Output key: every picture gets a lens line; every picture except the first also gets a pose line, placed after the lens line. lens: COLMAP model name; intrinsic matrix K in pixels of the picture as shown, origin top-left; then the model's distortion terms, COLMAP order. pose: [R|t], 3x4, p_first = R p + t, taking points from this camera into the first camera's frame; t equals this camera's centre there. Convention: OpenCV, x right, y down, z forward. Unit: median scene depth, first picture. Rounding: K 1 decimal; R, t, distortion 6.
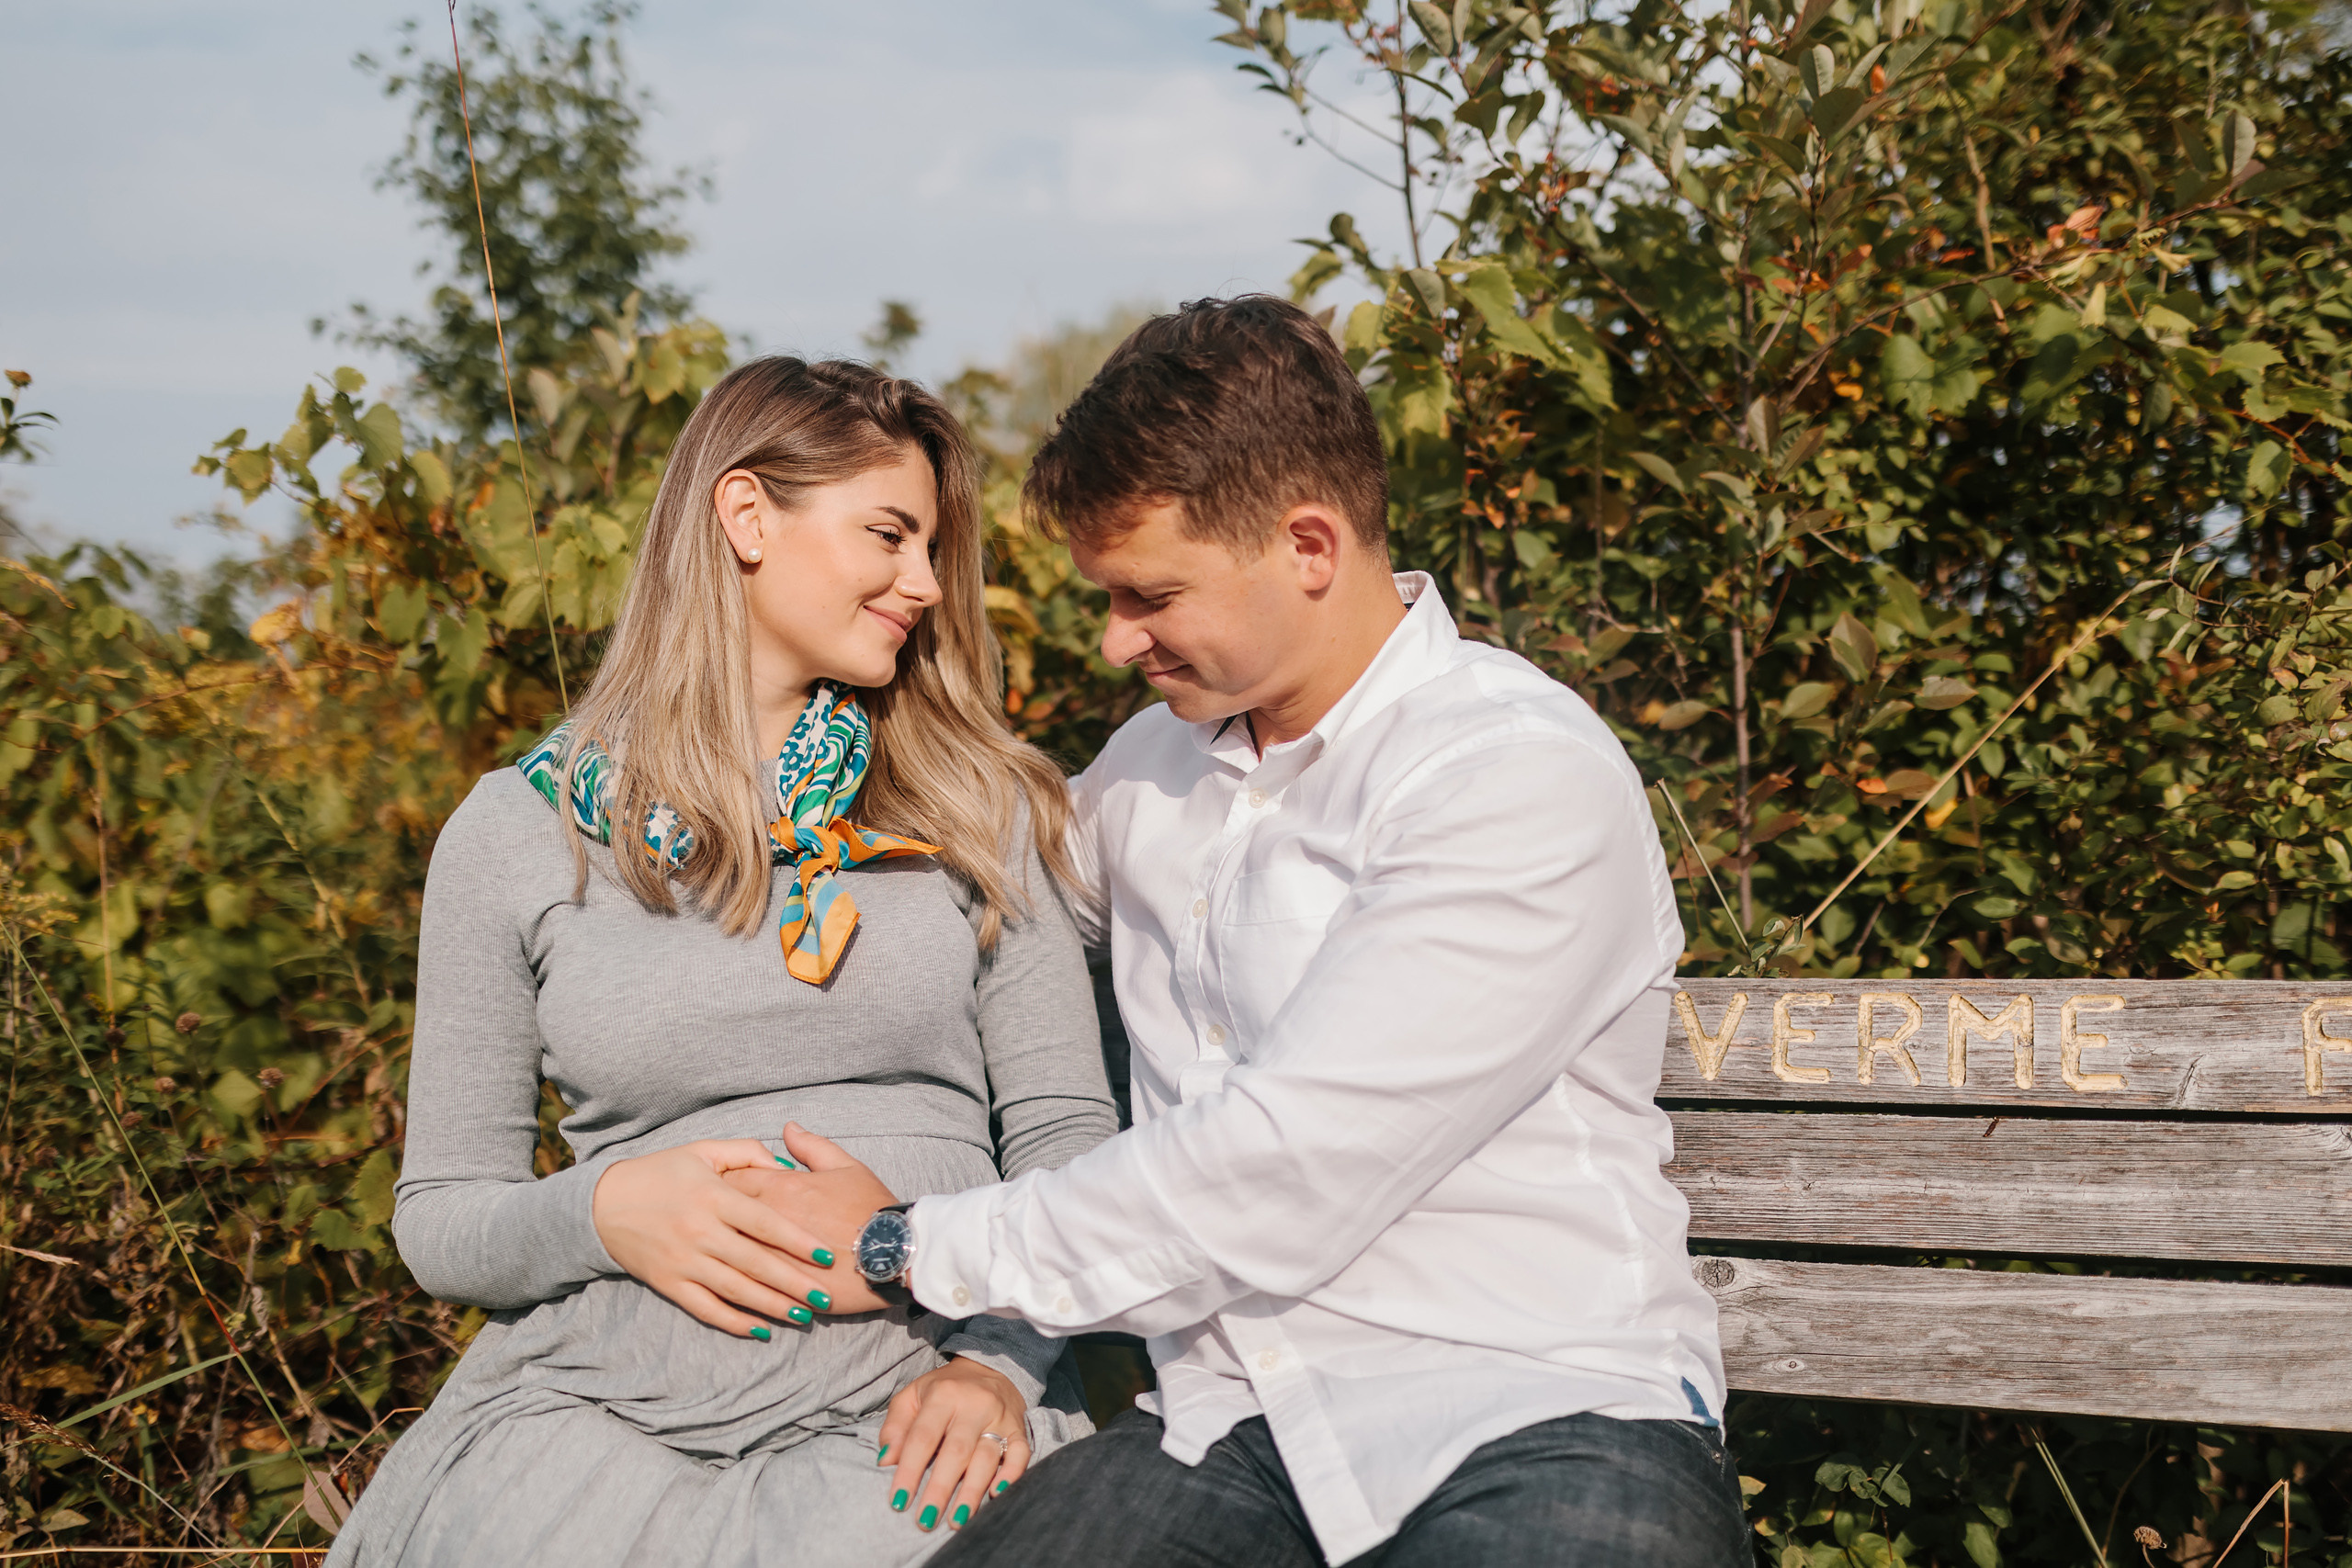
lens RADIAL K [[2248.1, 0, 1191.5], [0, 2248.1, 788.0], [0, 0, 1]] dist [0.010854, -0.007165]
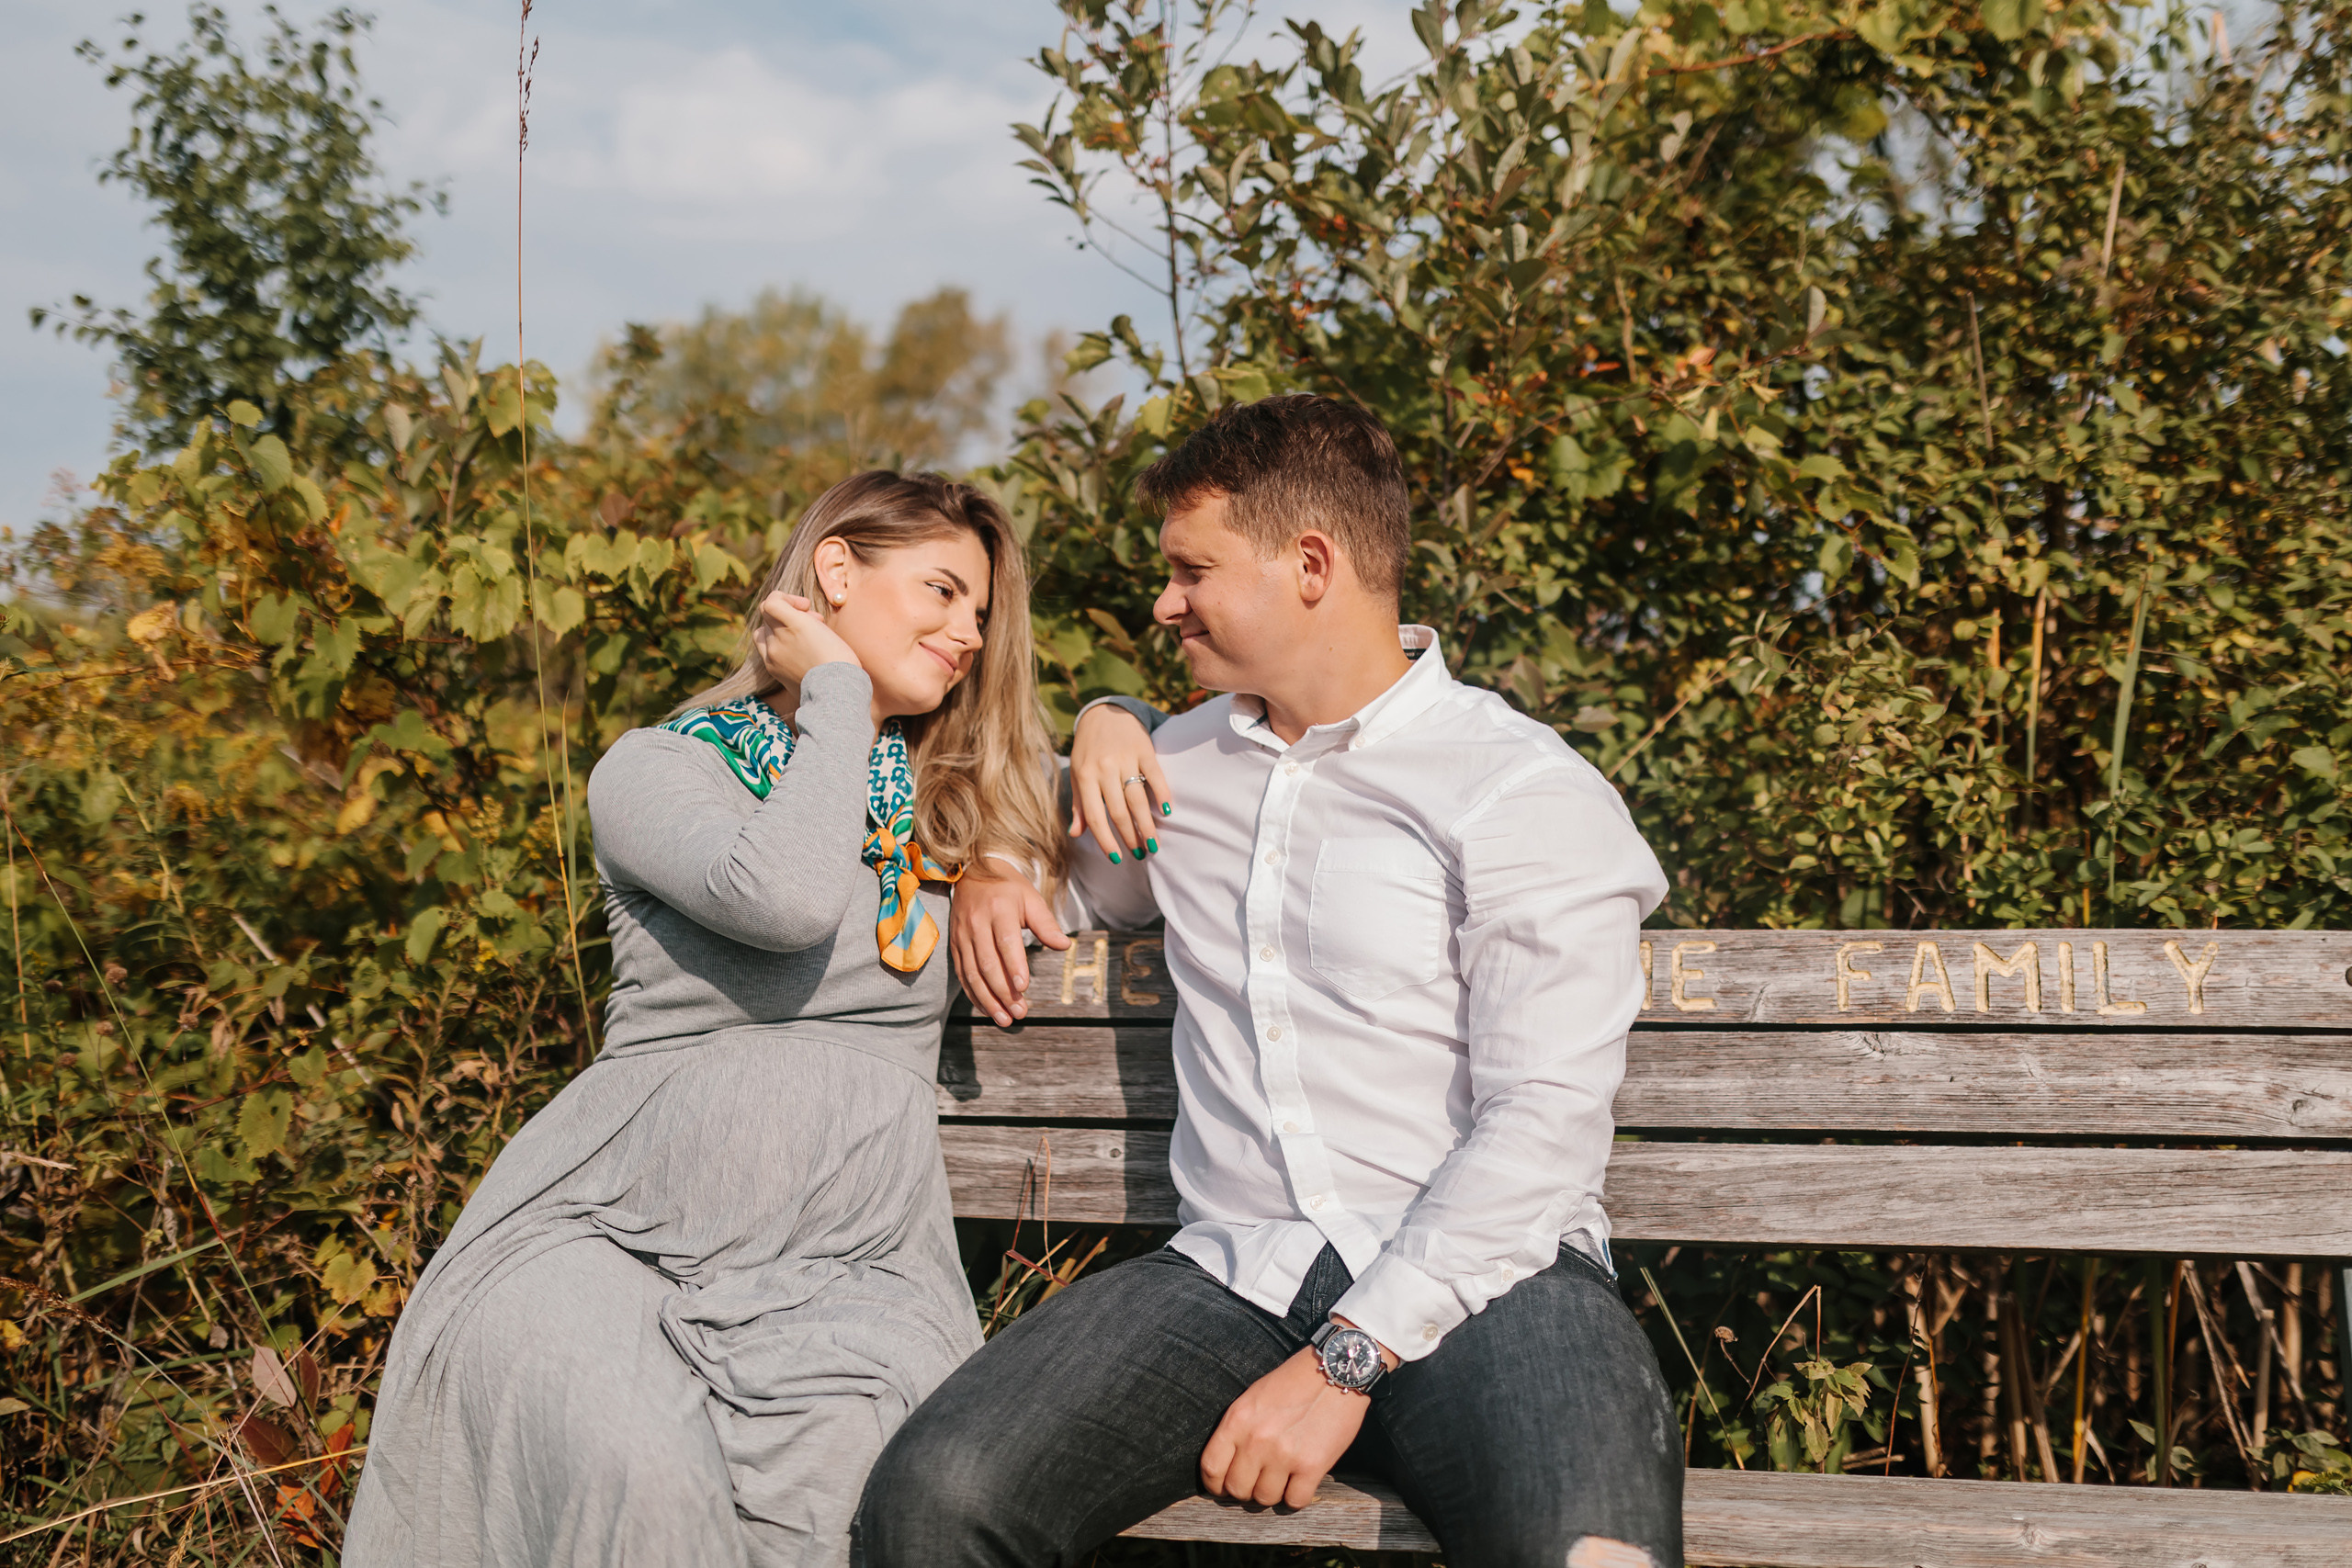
lens RADIAL K [[2317.6, 0, 1176.0], [0, 2317.6, 784.0], [0, 0, 1]] dist [-0.043022, 0.301782]
pose [[0.989451, 0.015600, 0.144028, -0.083225], [-0.014642, 0.999863, -0.007710, 0.008798], [-0.144129, 0.005520, 0.989544, -0.250194]]
